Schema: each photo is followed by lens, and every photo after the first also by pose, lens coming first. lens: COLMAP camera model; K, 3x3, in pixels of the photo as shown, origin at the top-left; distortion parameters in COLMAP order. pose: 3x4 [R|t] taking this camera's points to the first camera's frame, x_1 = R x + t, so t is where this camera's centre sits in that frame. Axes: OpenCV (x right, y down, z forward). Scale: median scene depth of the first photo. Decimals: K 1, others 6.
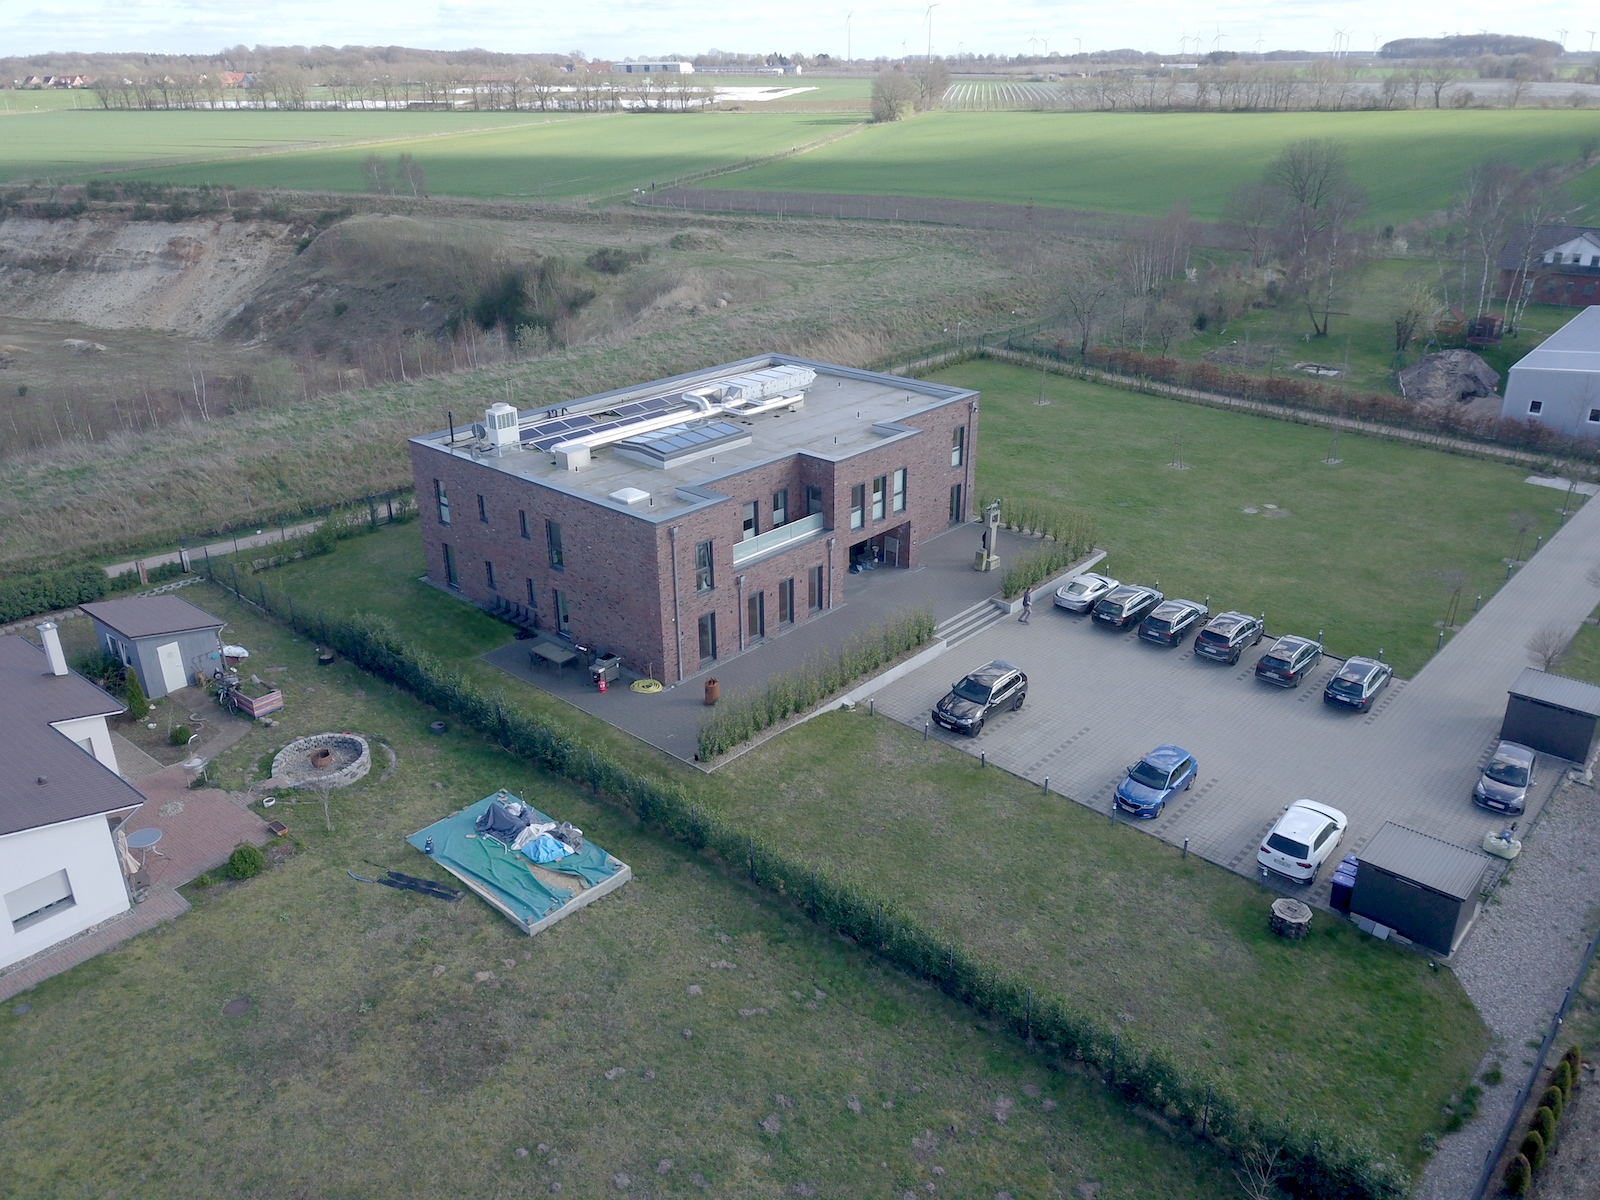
lens RADIAL K [[1211.4, 0, 794.8], [0, 1211.4, 598.0], [0, 0, 1]] dist [0.012345, -0.001300]
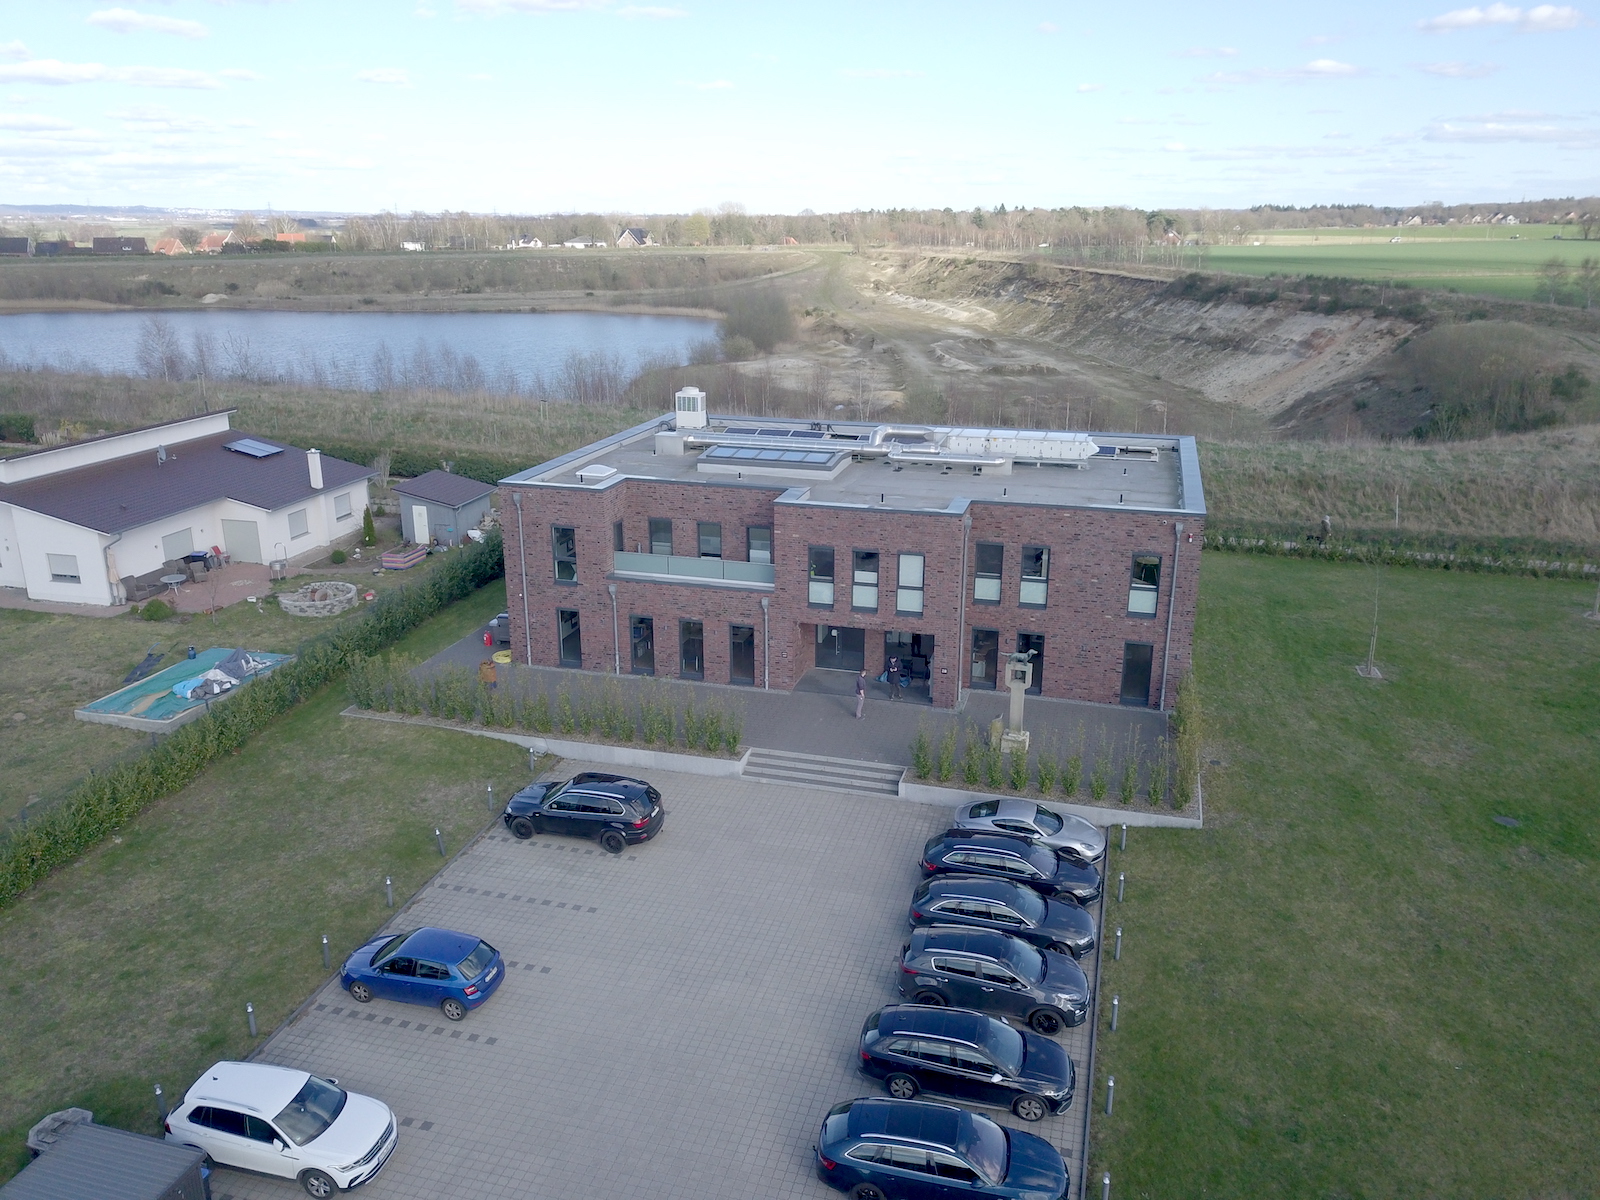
lens RADIAL K [[1216.6, 0, 801.5], [0, 1216.6, 594.1], [0, 0, 1]] dist [0.013993, -0.010356]
pose [[0.447396, 0.275151, -0.850958, 0.640905], [-0.365478, 0.924669, 0.106833, -0.130520], [0.816249, 0.263210, 0.514254, 0.554583]]
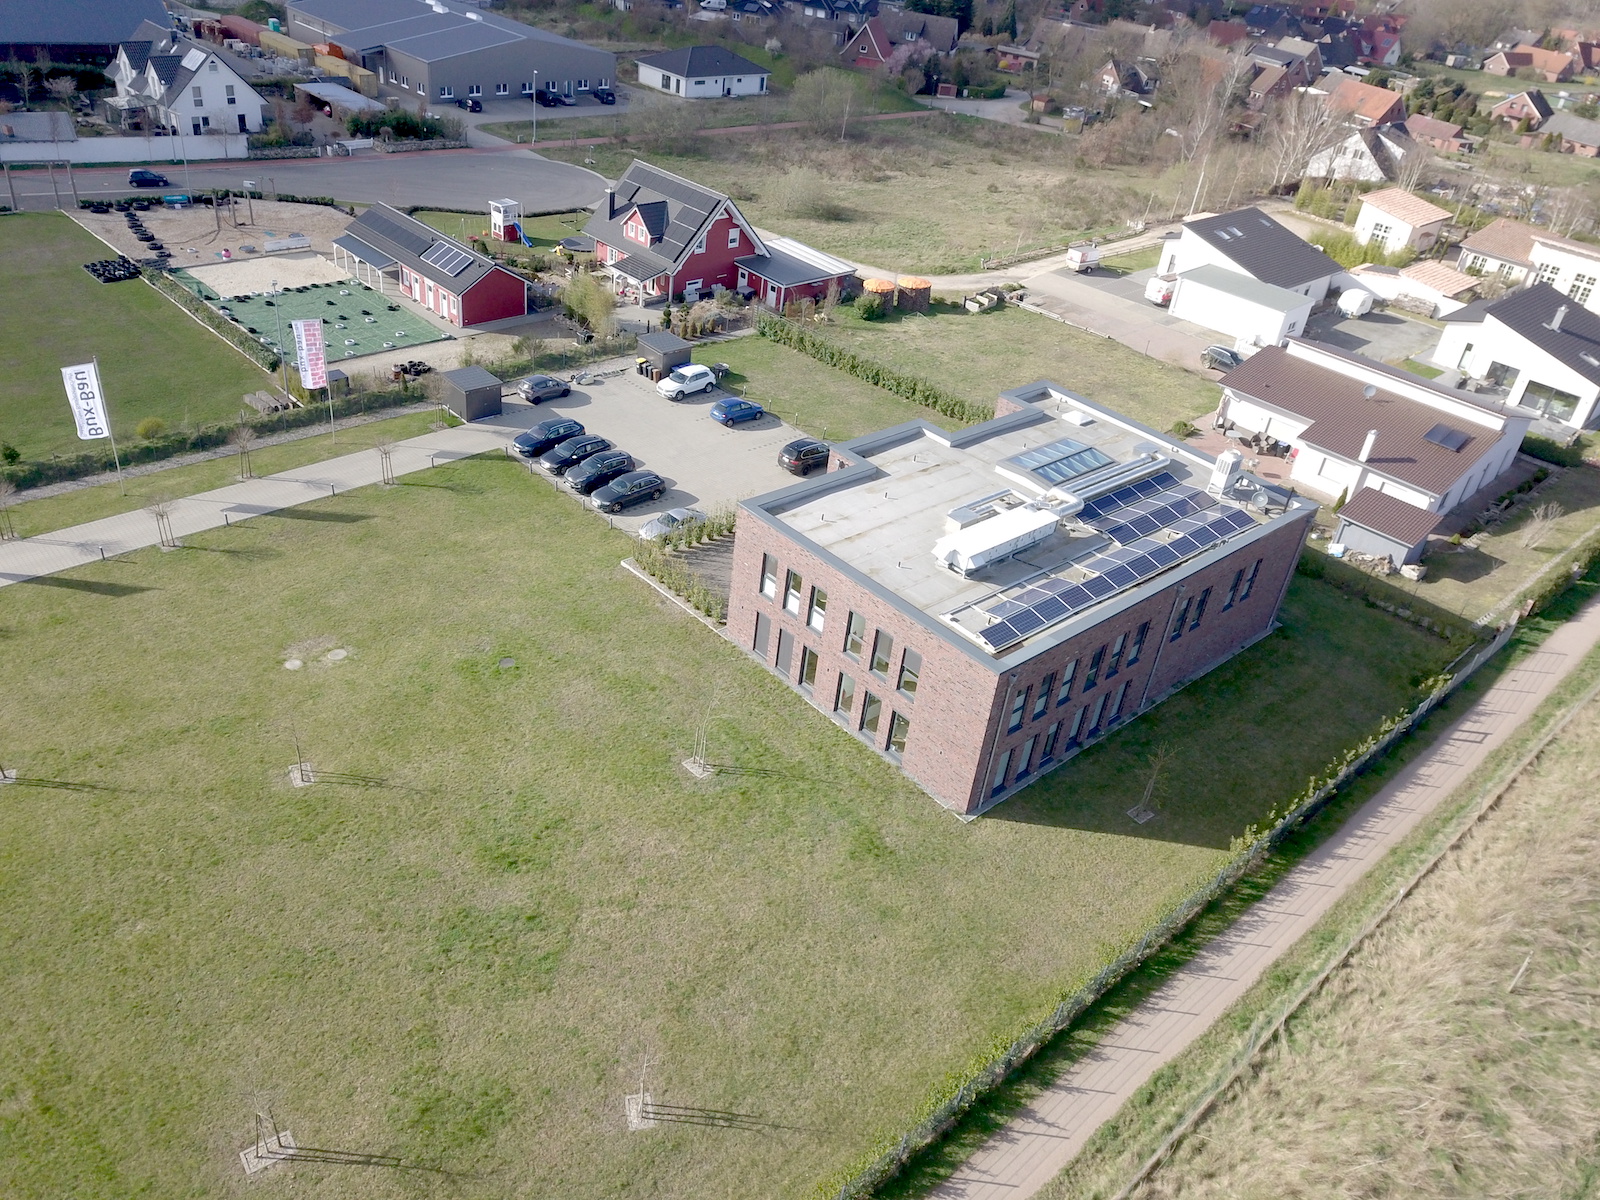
lens RADIAL K [[1216.6, 0, 801.5], [0, 1216.6, 594.1], [0, 0, 1]] dist [0.013993, -0.010356]
pose [[-0.990261, -0.137608, 0.021166, 0.089182], [-0.059350, 0.554743, 0.829902, -0.883612], [-0.125943, 0.820563, -0.557507, 1.609052]]
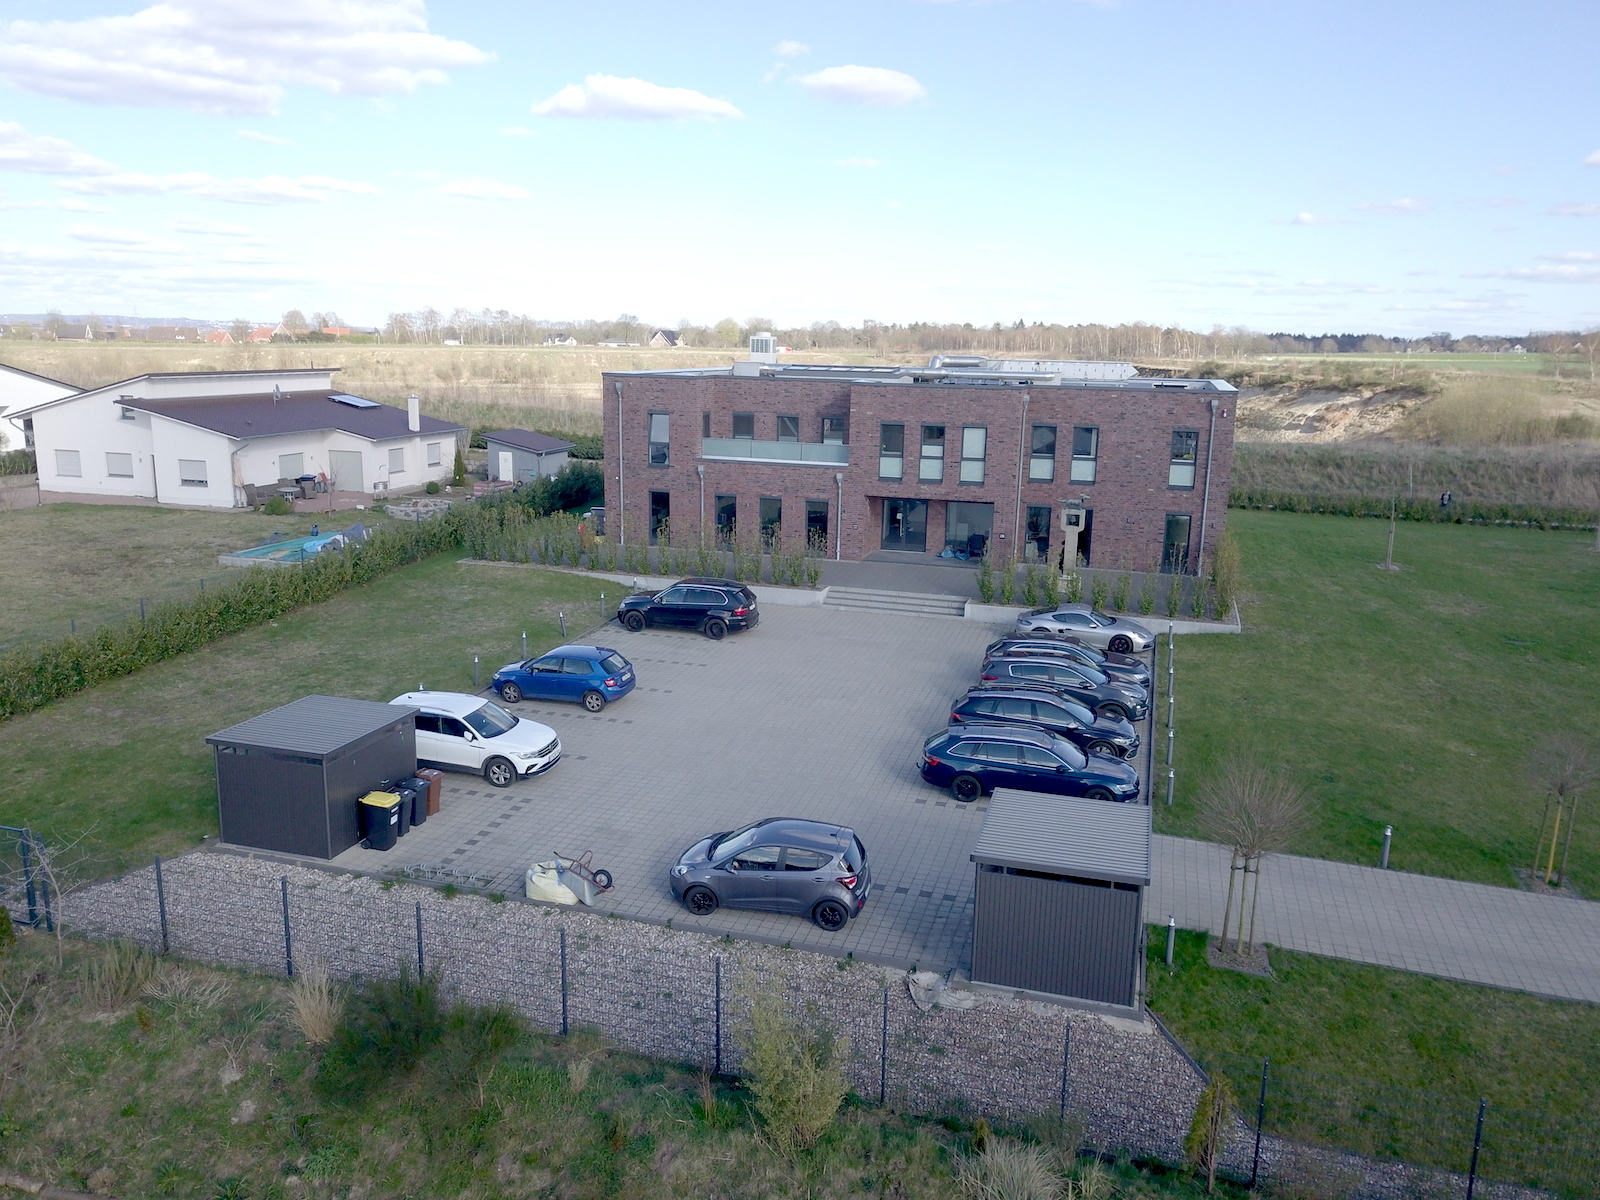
lens RADIAL K [[1213.9, 0, 802.3], [0, 1213.9, 601.7], [0, 0, 1]] dist [0.016141, -0.013141]
pose [[0.432847, 0.208104, -0.877118, 0.726159], [-0.386141, 0.922009, 0.028198, 0.020512], [0.814579, 0.326486, 0.479446, 0.532177]]
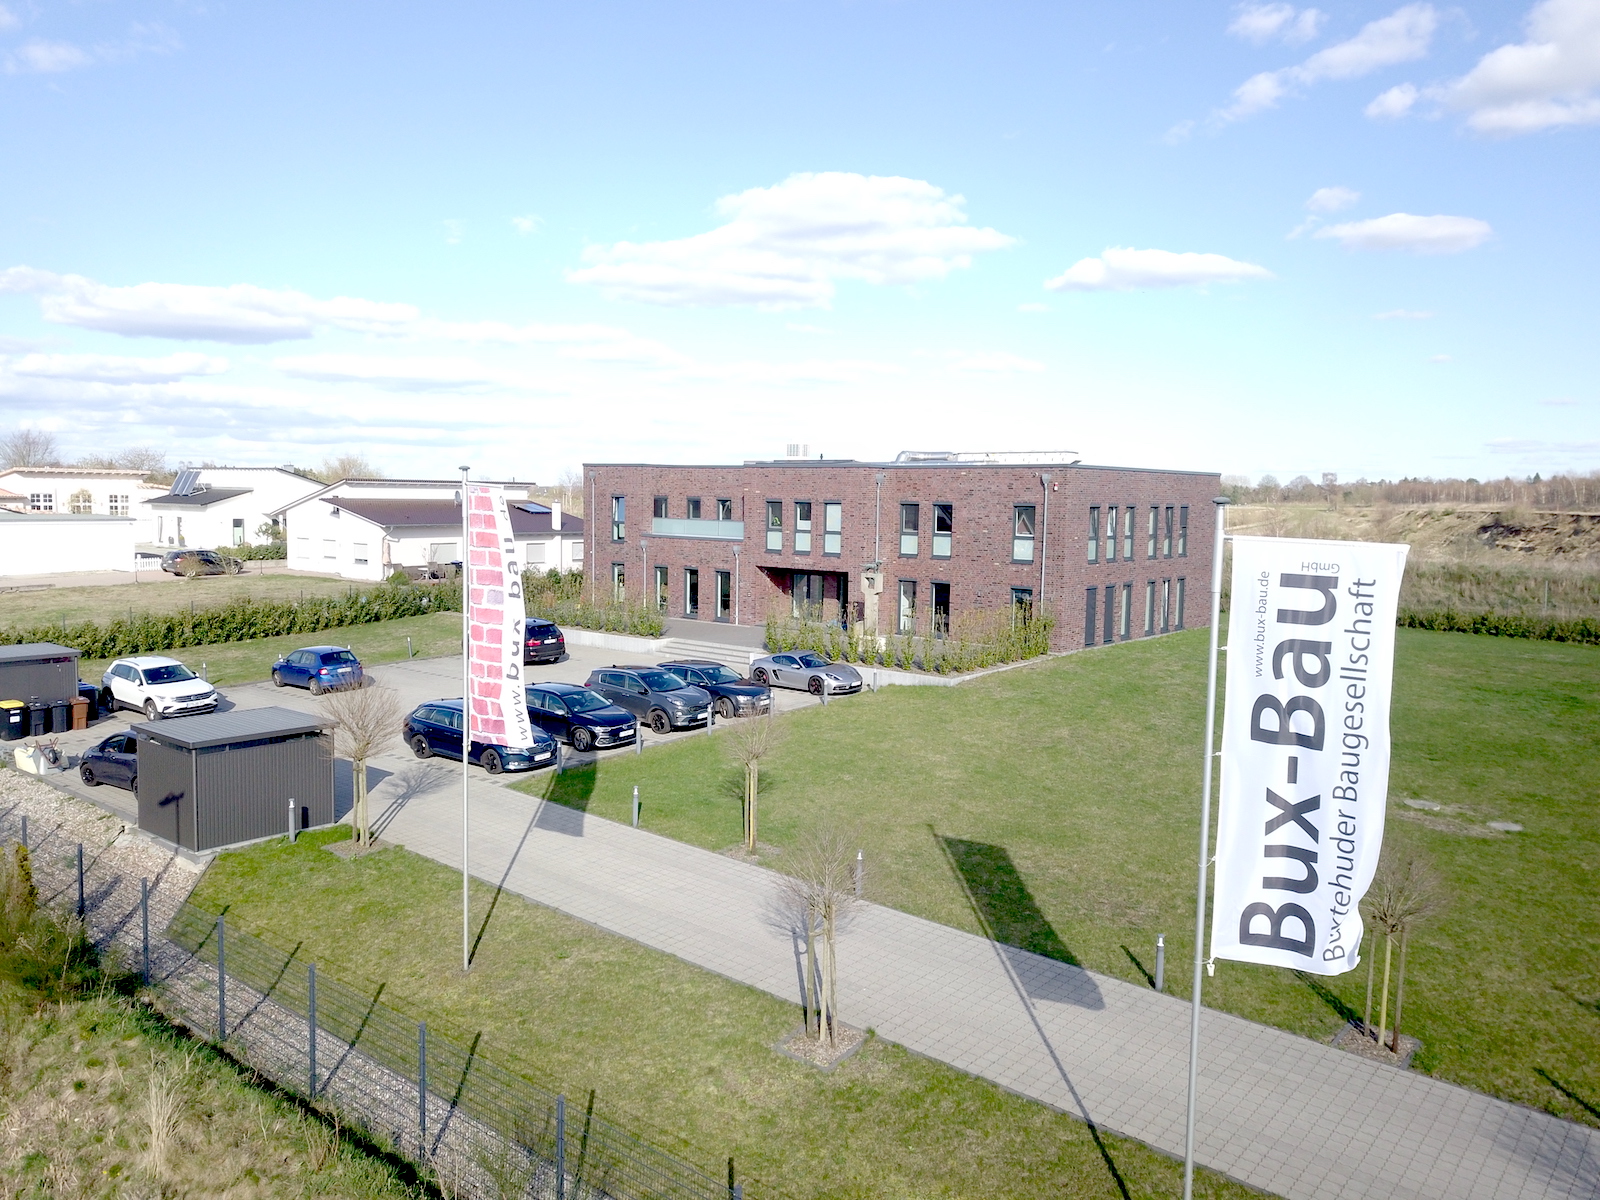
lens RADIAL K [[1216.6, 0, 801.5], [0, 1216.6, 594.1], [0, 0, 1]] dist [0.013993, -0.010356]
pose [[0.047369, 0.091722, -0.994657, 0.901879], [-0.418167, 0.906138, 0.063645, -0.088069], [0.907134, 0.412918, 0.081277, 0.889239]]
